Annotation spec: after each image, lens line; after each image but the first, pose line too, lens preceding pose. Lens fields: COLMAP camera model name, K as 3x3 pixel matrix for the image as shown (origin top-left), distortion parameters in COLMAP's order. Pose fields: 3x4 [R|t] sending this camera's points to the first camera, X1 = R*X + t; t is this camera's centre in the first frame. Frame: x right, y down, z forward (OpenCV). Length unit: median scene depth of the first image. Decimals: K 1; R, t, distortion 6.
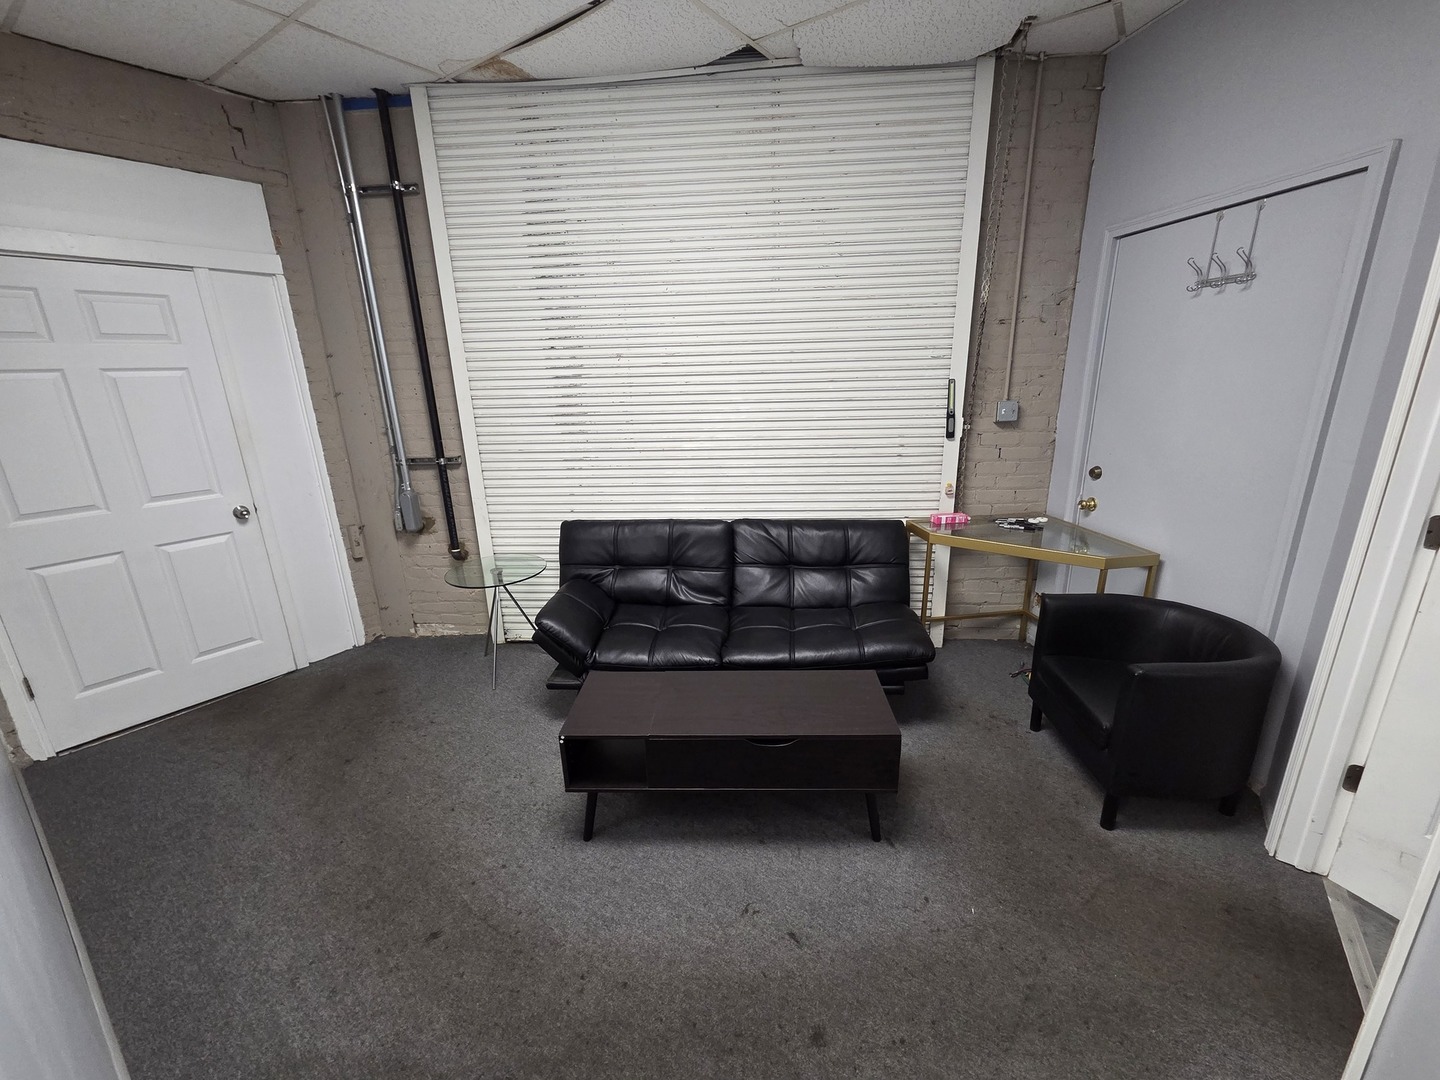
lens RADIAL K [[587.7, 0, 720.0], [0, 587.7, 542.1], [0, 0, 1]] dist [0.002298, -0.000504]
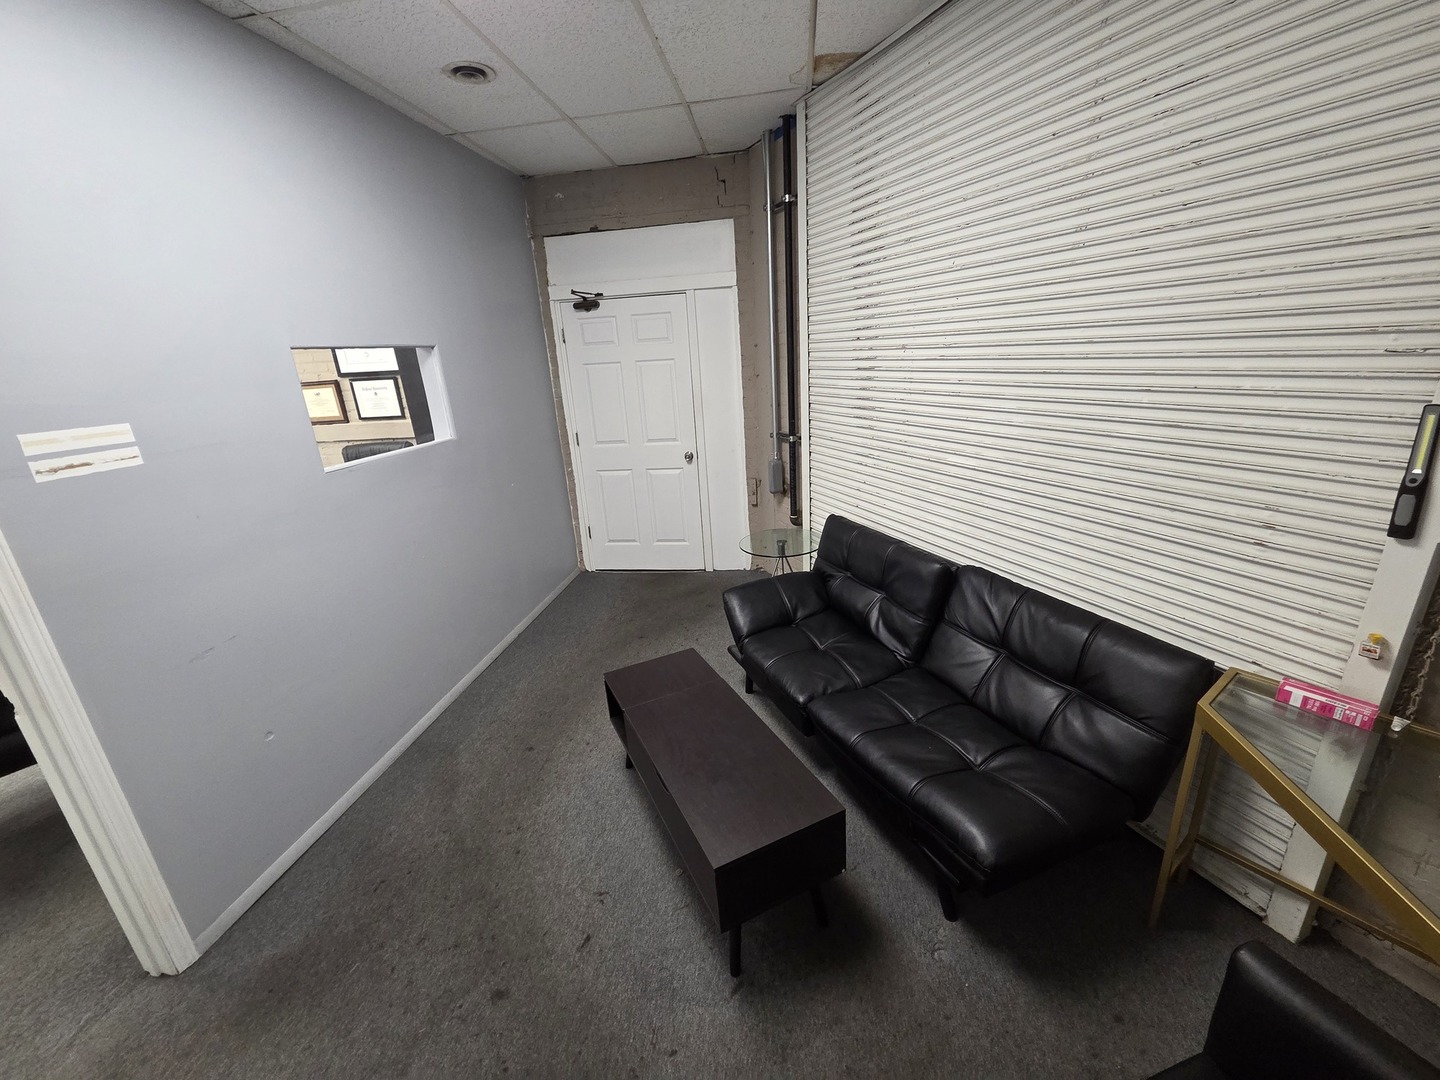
lens RADIAL K [[587.7, 0, 718.9], [0, 587.7, 540.3], [0, 0, 1]] dist [0.002298, -0.000504]
pose [[0.467844, 0.273770, -0.840340, 0.534908], [-0.202243, 0.958748, 0.199750, -0.163901], [0.860360, 0.076501, 0.503913, 0.350685]]
